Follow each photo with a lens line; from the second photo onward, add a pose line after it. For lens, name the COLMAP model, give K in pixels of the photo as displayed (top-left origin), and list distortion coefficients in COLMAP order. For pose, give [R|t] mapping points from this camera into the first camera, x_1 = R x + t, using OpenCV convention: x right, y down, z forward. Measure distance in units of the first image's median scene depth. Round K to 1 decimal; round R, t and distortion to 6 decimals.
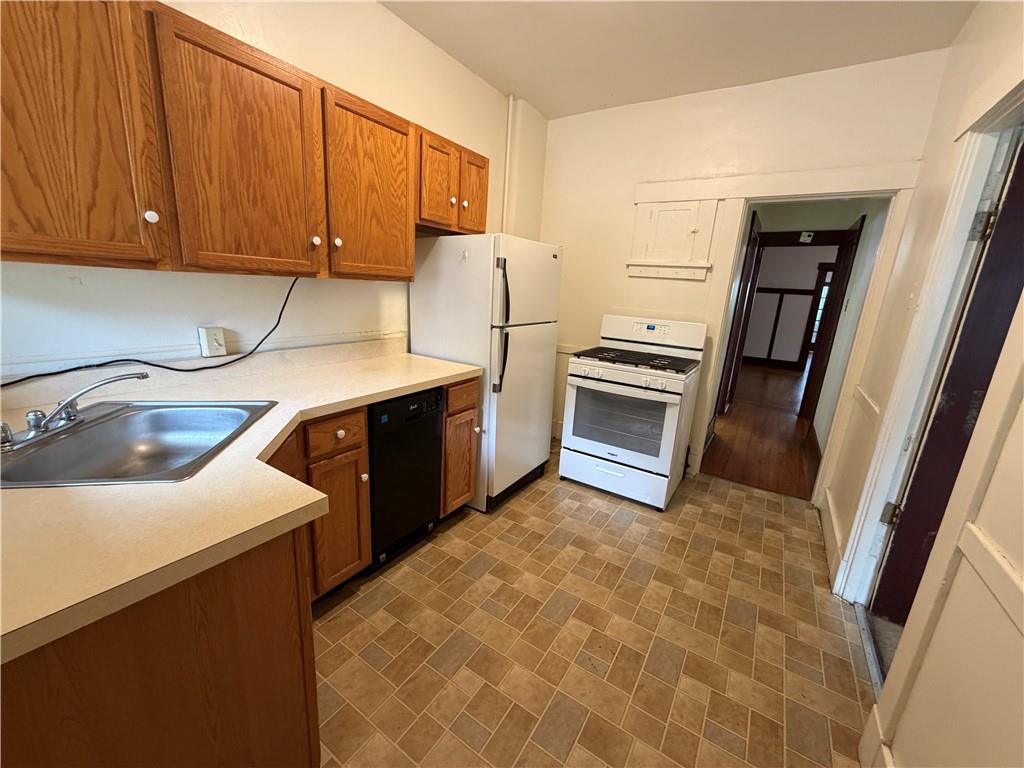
lens RADIAL K [[407.6, 0, 508.4], [0, 407.6, 385.5], [0, 0, 1]] dist [0.001016, 0.000072]
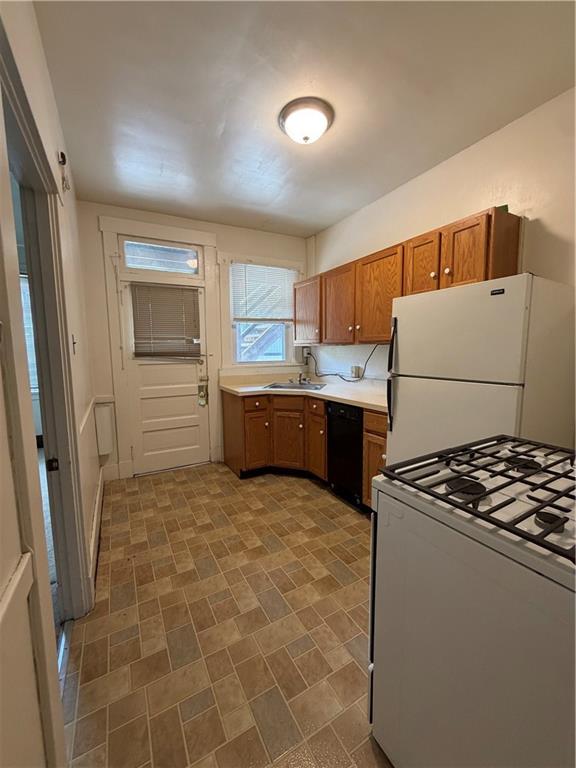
lens RADIAL K [[305.7, 0, 287.6], [0, 305.7, 382.2], [0, 0, 1]] dist [0.001016, 0.000072]
pose [[-0.456360, 0.040364, -0.888879, 0.948754], [-0.229221, 0.959921, 0.161274, -0.206056], [0.859763, 0.277348, -0.428818, 1.183508]]
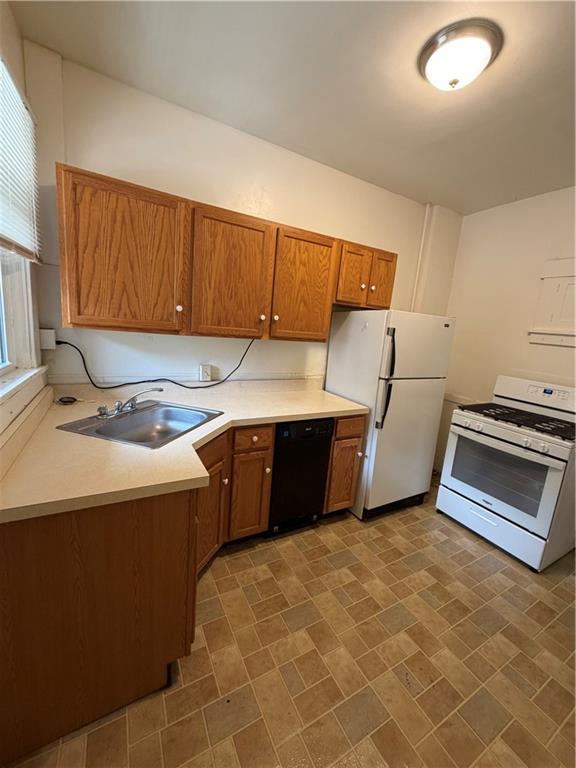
lens RADIAL K [[305.7, 0, 287.6], [0, 305.7, 382.2], [0, 0, 1]] dist [0.001016, 0.000072]
pose [[0.885196, 0.101955, -0.453910, 0.154872], [-0.142865, 0.988119, -0.056663, -0.035014], [0.442740, 0.115006, 0.889244, -0.009727]]
